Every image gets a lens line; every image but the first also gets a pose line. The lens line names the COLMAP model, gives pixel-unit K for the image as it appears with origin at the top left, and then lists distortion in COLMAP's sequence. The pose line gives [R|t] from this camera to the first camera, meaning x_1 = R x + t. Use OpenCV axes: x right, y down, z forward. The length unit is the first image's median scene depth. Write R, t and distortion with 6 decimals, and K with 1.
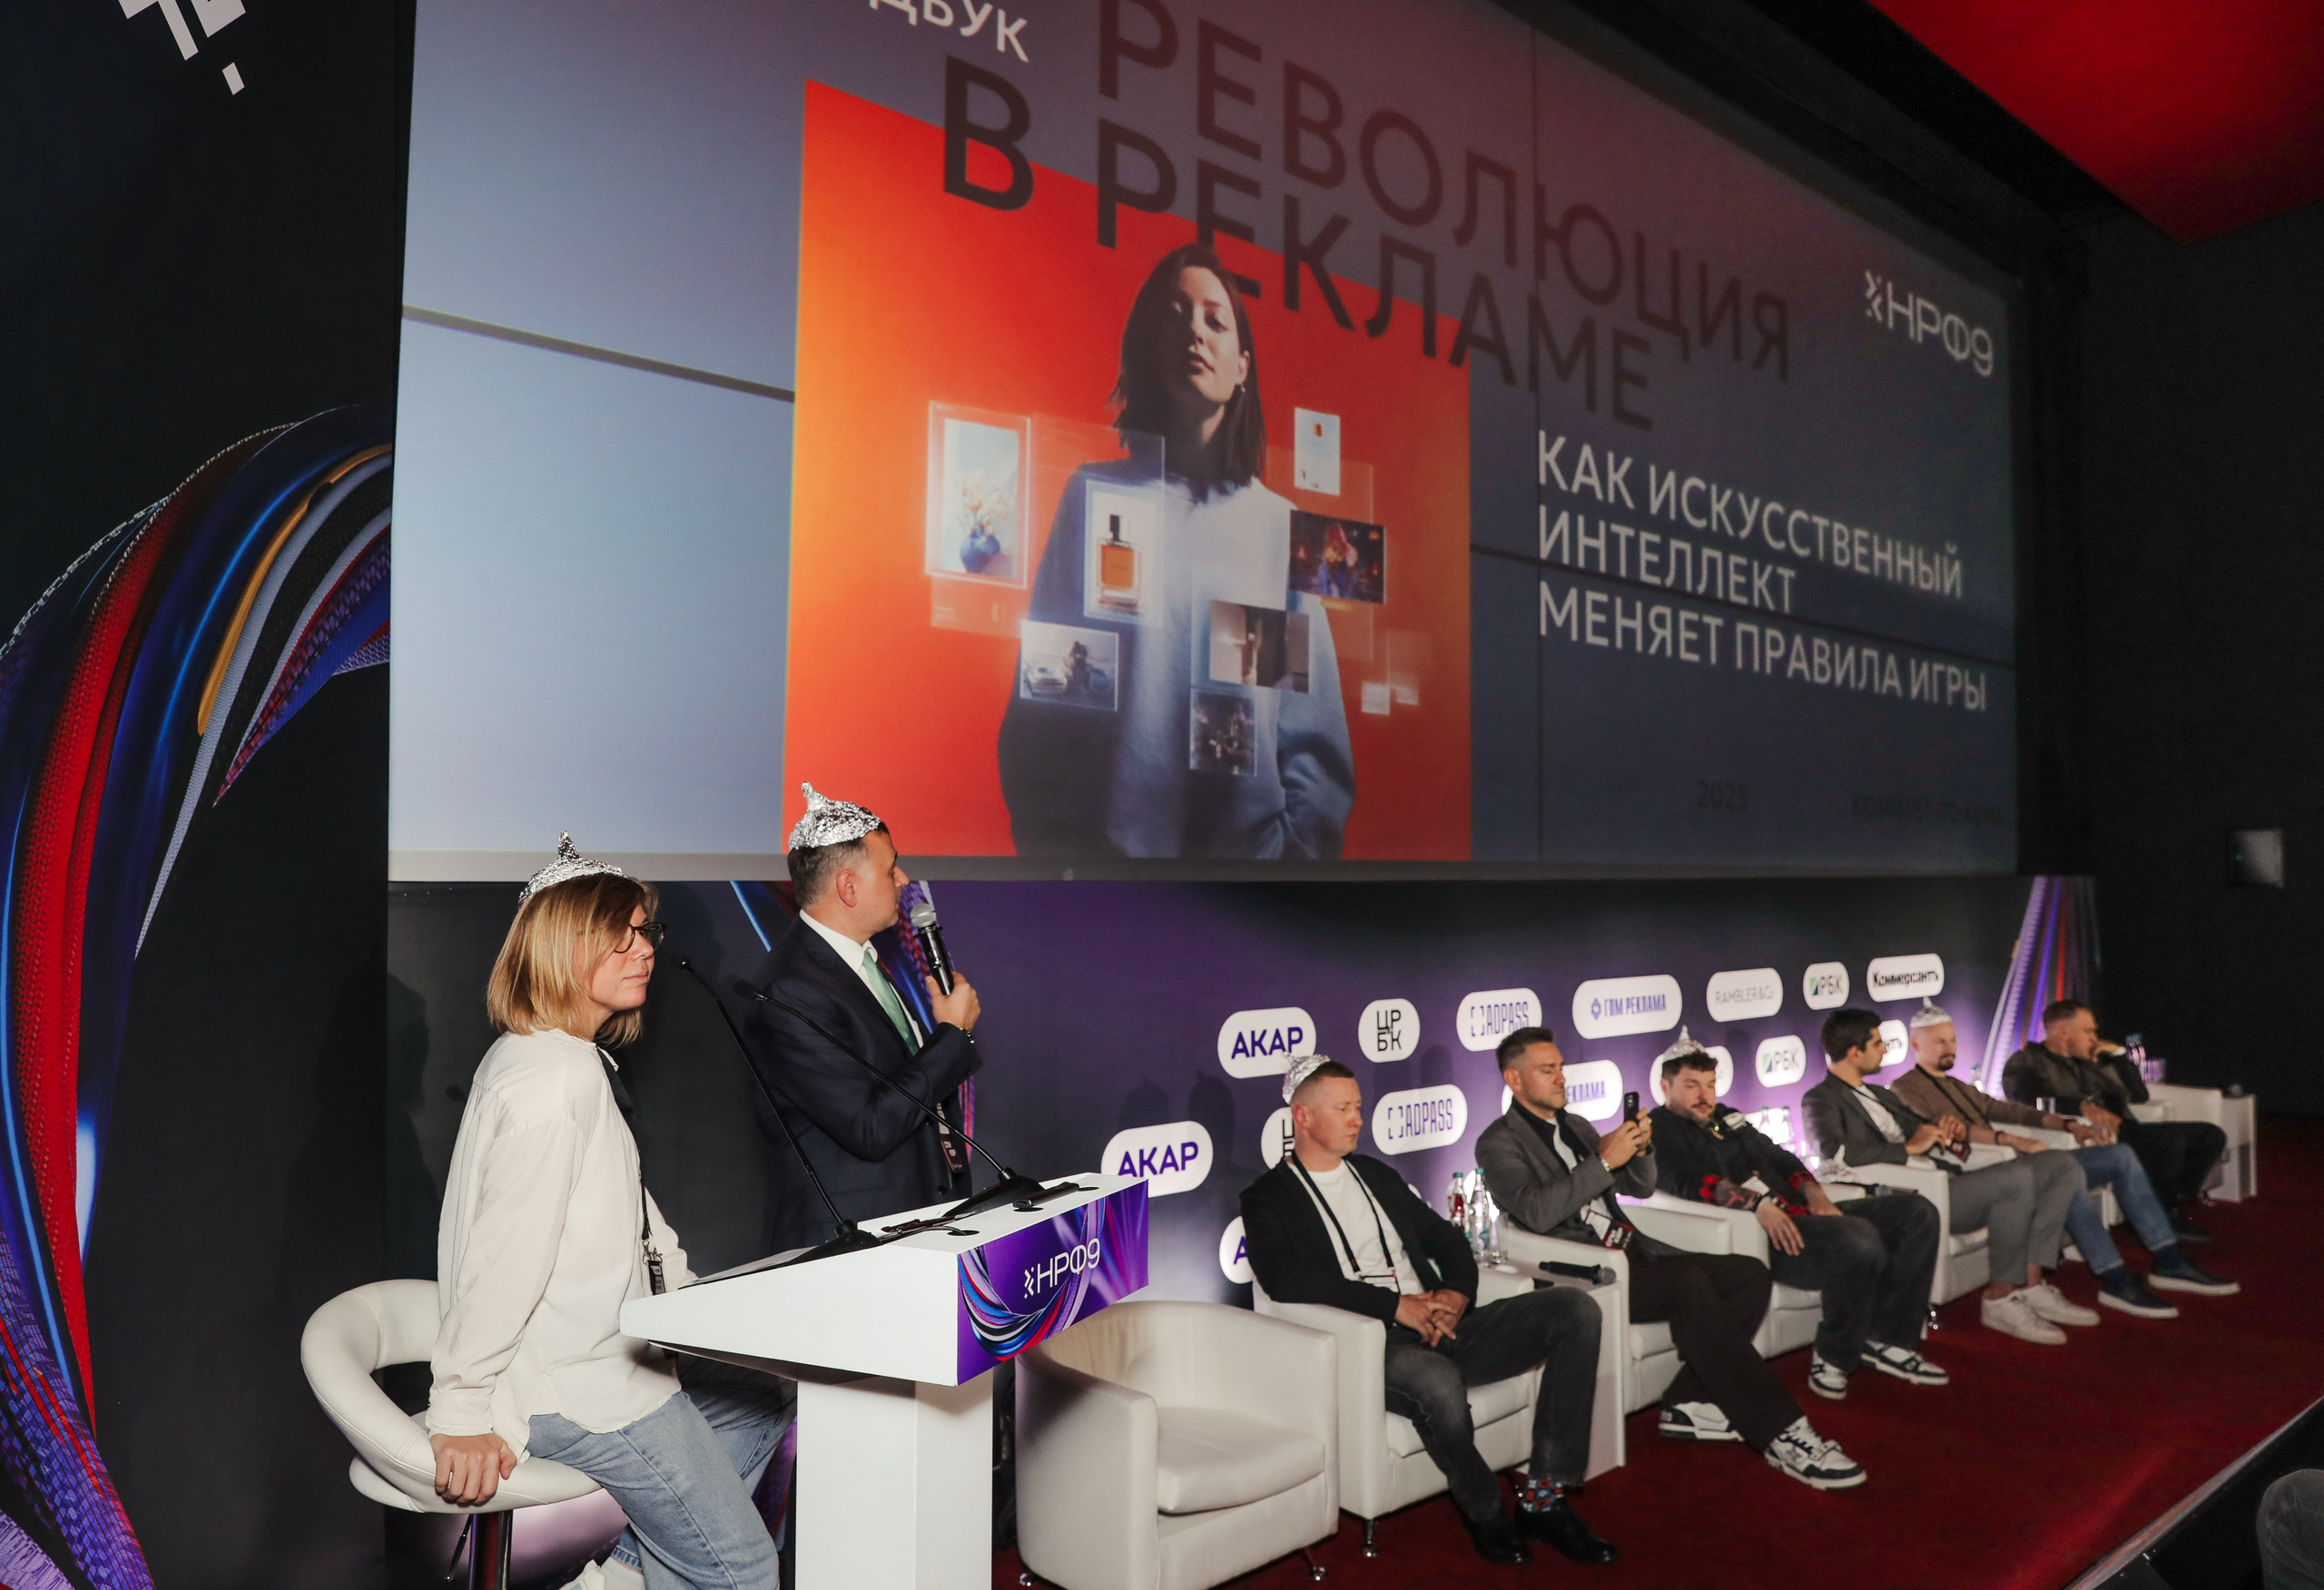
lens RADIAL K [[1577.3, 0, 1224.3], [0, 1577.3, 809.3], [0, 0, 1]] dist [-0.009847, 0.007852]
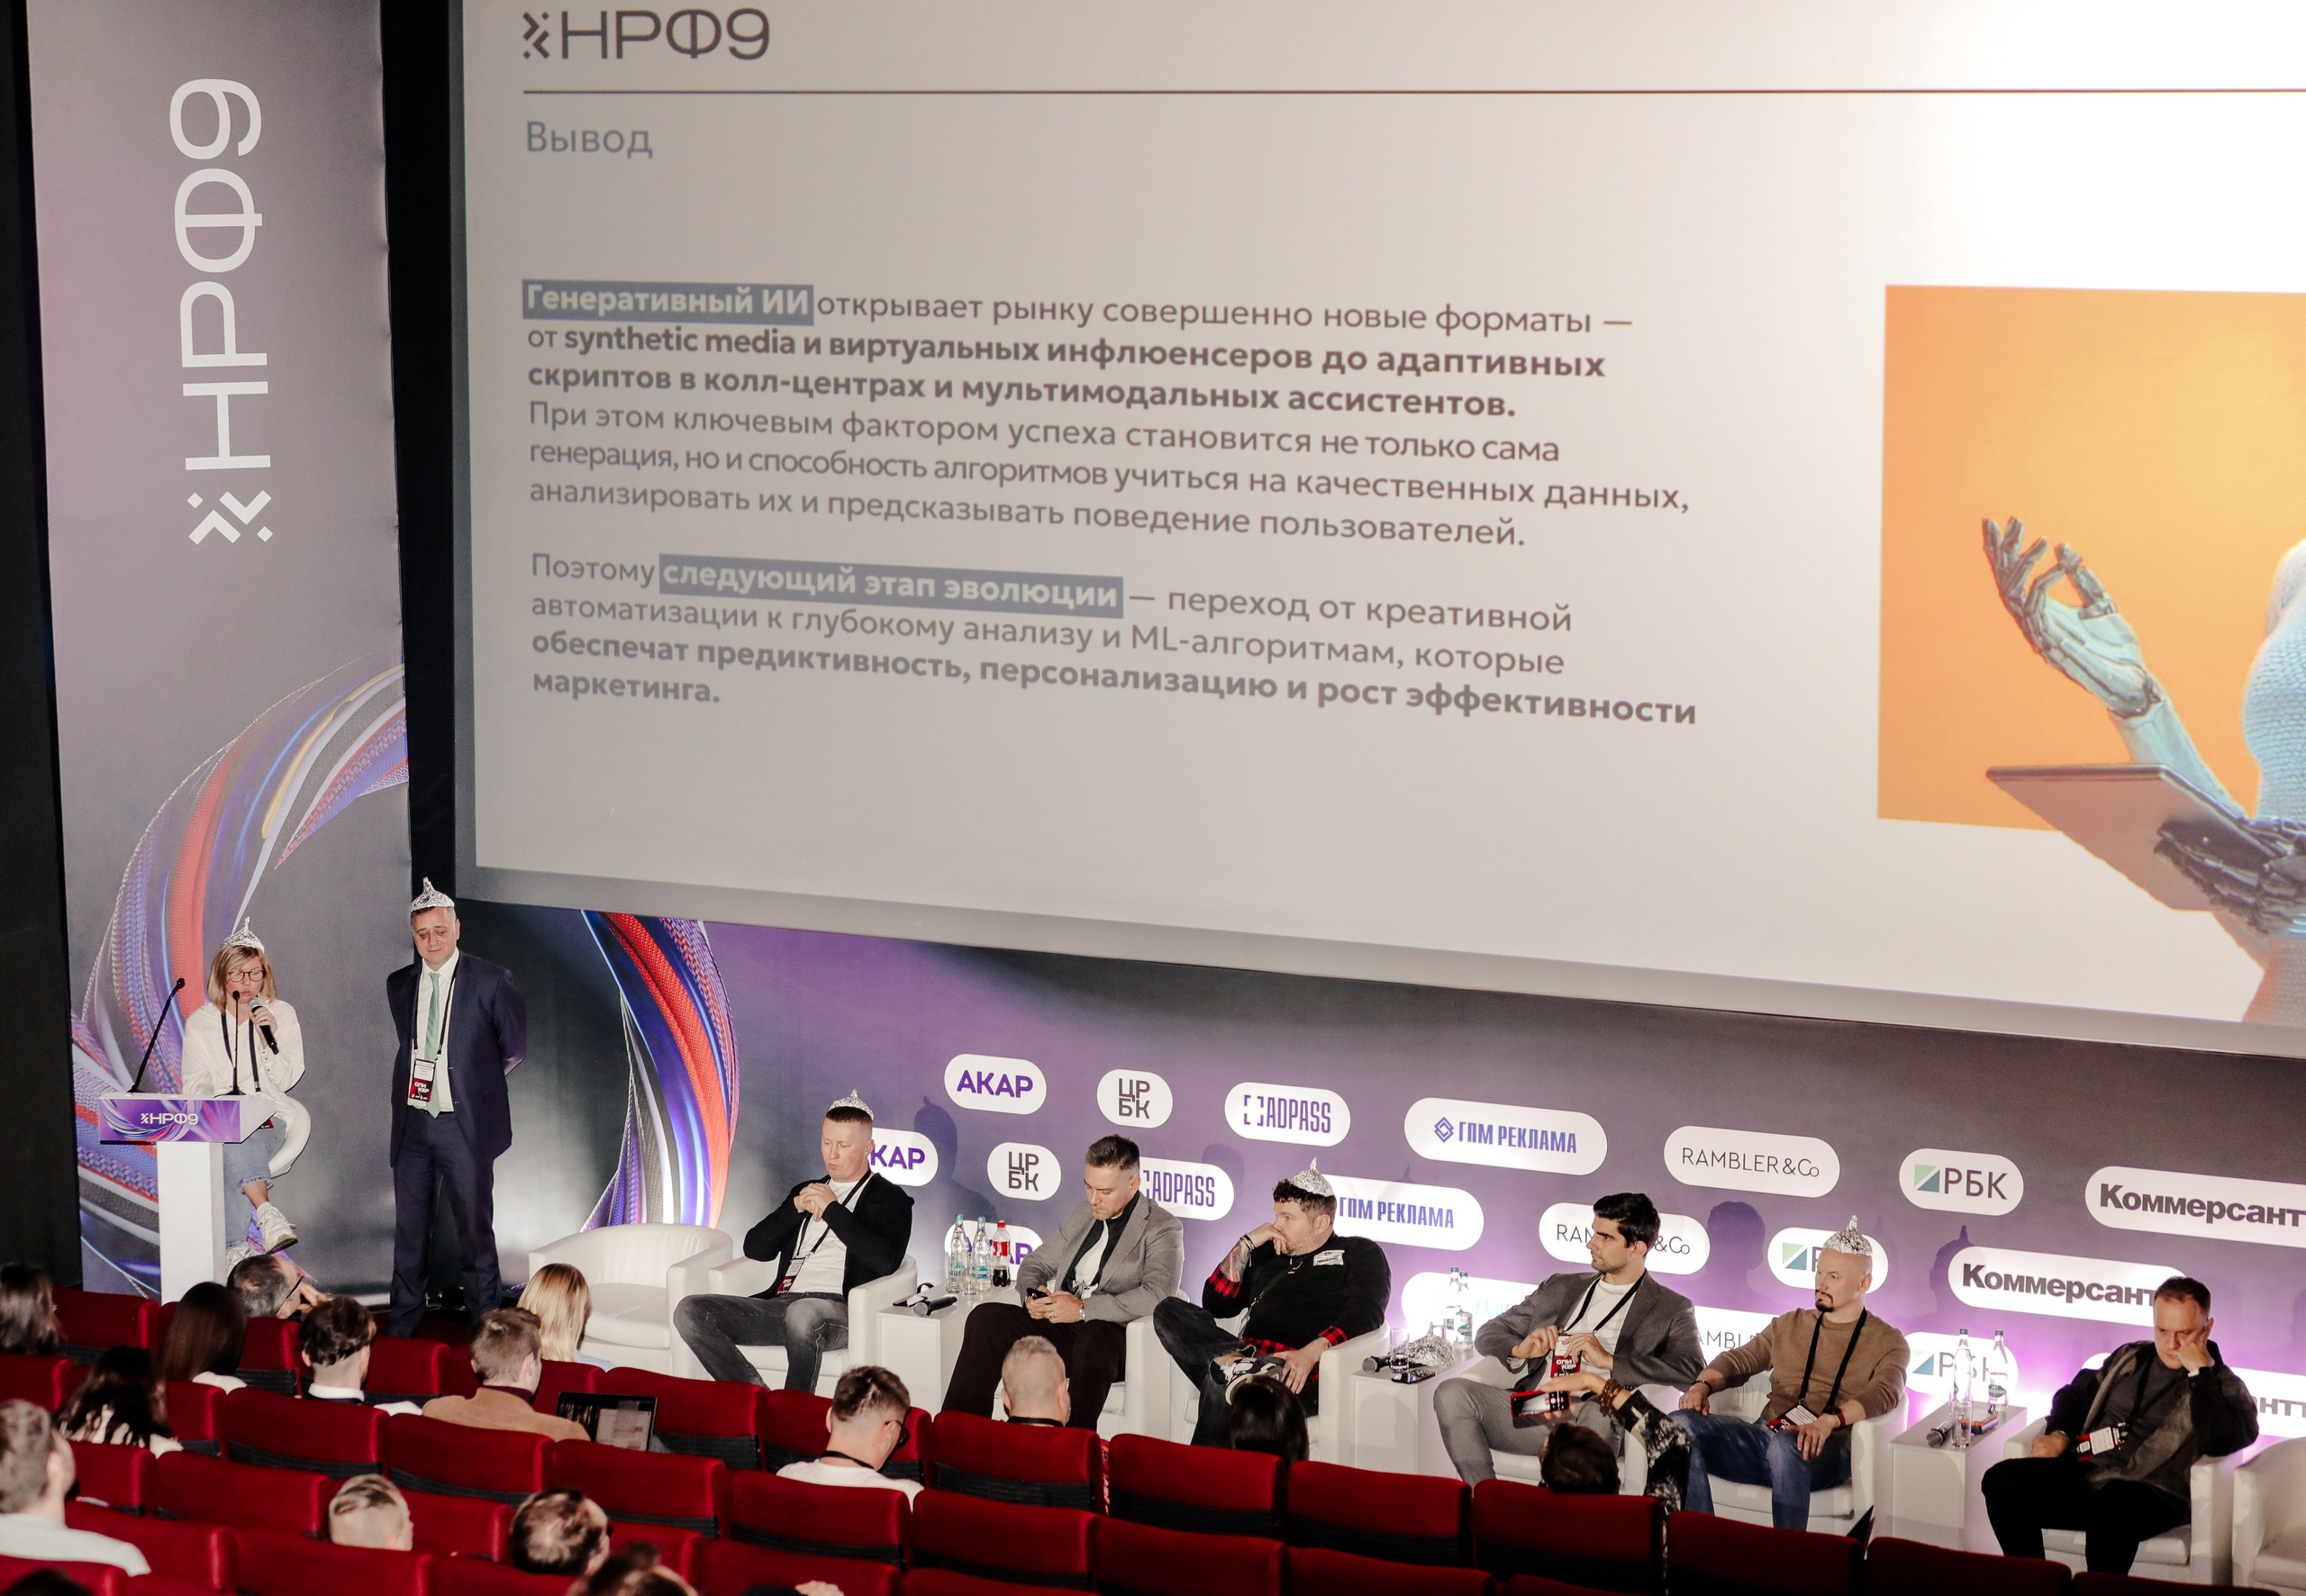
lens RADIAL K [[4853.5, 0, 1138.0], [0, 4853.5, 815.0], [0, 0, 1]] dist [0.052817, 0.000000]
pose [[0.325418, 0.130750, -0.936487, 3.512934], [0.044089, 0.987218, 0.153153, -0.611943], [0.944542, -0.091127, 0.315494, -0.002178]]
